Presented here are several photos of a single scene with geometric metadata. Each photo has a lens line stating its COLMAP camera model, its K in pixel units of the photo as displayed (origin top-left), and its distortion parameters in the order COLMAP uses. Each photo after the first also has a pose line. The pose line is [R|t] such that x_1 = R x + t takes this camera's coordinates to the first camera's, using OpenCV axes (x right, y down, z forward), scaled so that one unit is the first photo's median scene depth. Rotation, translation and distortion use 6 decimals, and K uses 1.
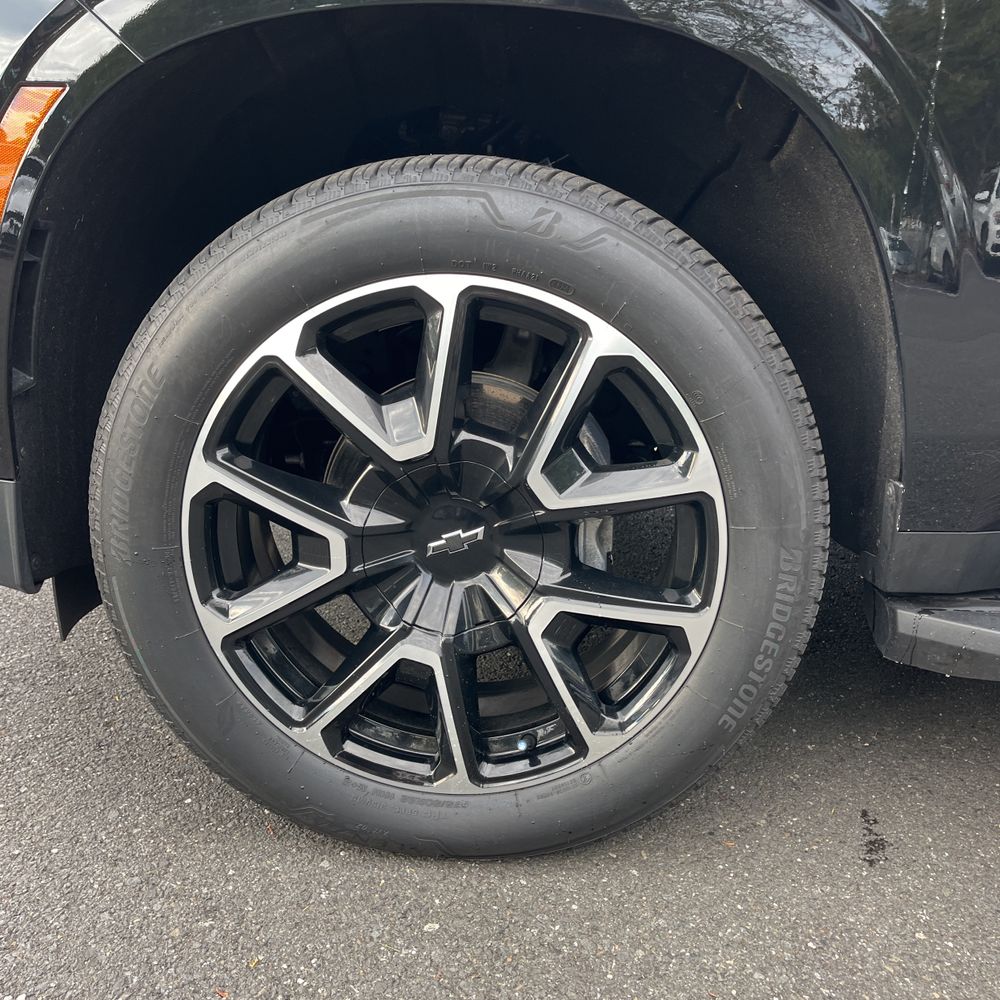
lens RADIAL K [[986.0, 0, 516.7], [0, 986.0, 504.4], [0, 0, 1]] dist [0.027817, -0.010464]
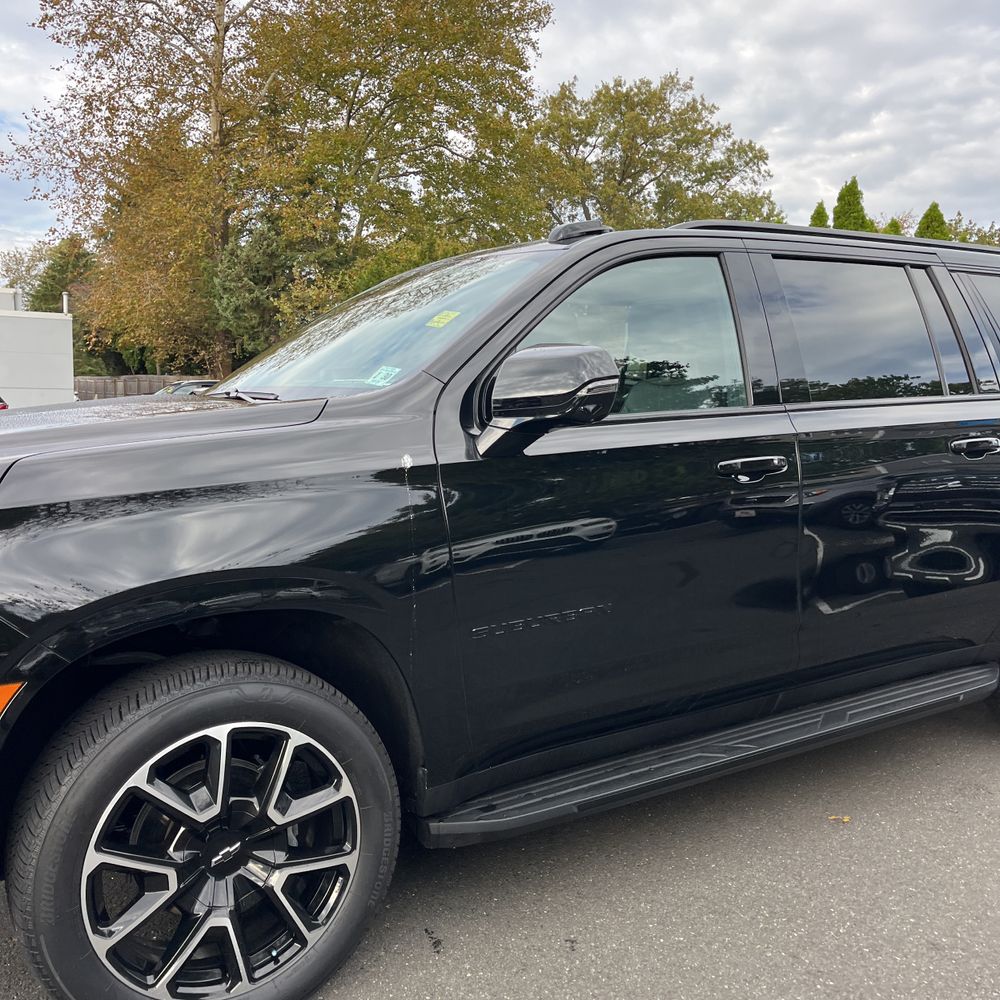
lens RADIAL K [[1003.1, 0, 497.5], [0, 1003.1, 490.7], [0, 0, 1]] dist [0.035002, -0.038357]
pose [[0.818699, -0.098376, 0.565733, -0.689395], [0.201668, 0.971716, -0.122871, -0.311218], [-0.537645, 0.214684, 0.815383, -1.062244]]
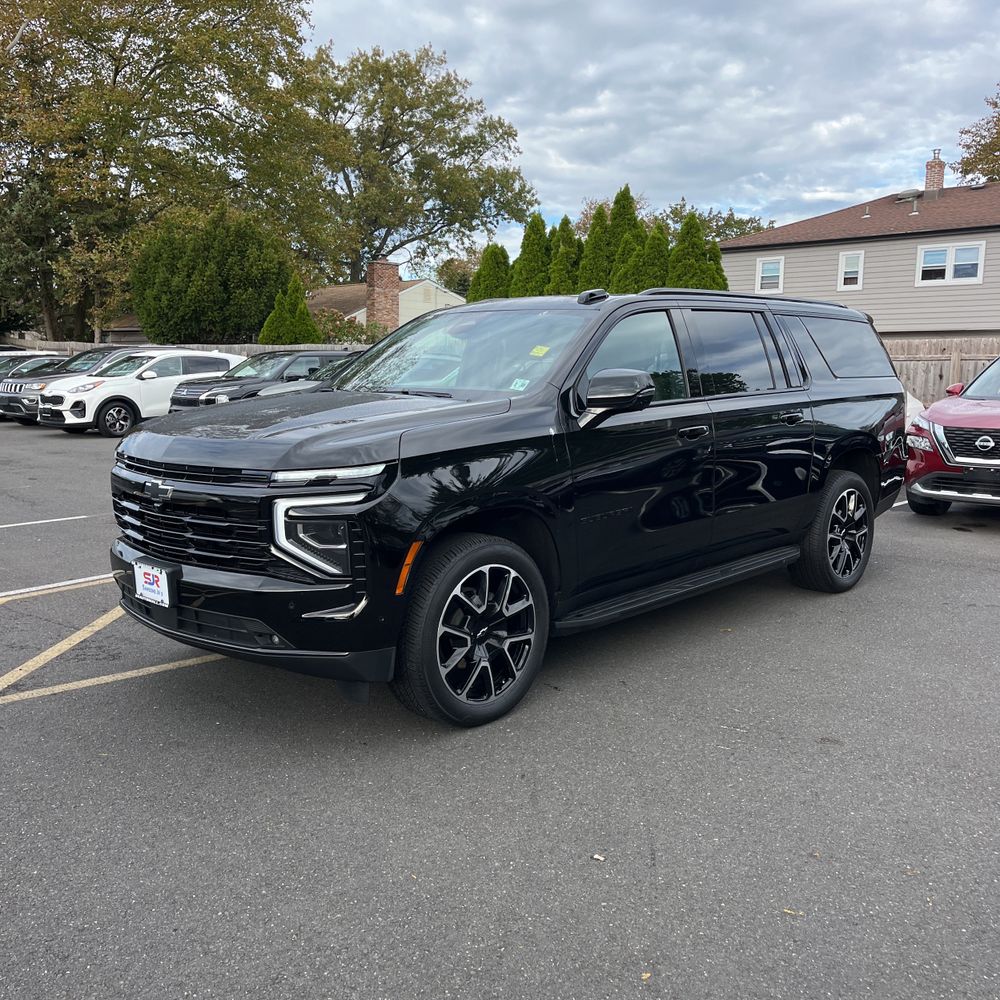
lens RADIAL K [[986.0, 0, 516.7], [0, 986.0, 504.4], [0, 0, 1]] dist [0.027817, -0.010464]
pose [[0.637728, -0.153920, 0.754726, -2.837365], [0.247112, 0.968922, -0.011202, -0.373474], [-0.729547, 0.193645, 0.655945, -1.714776]]
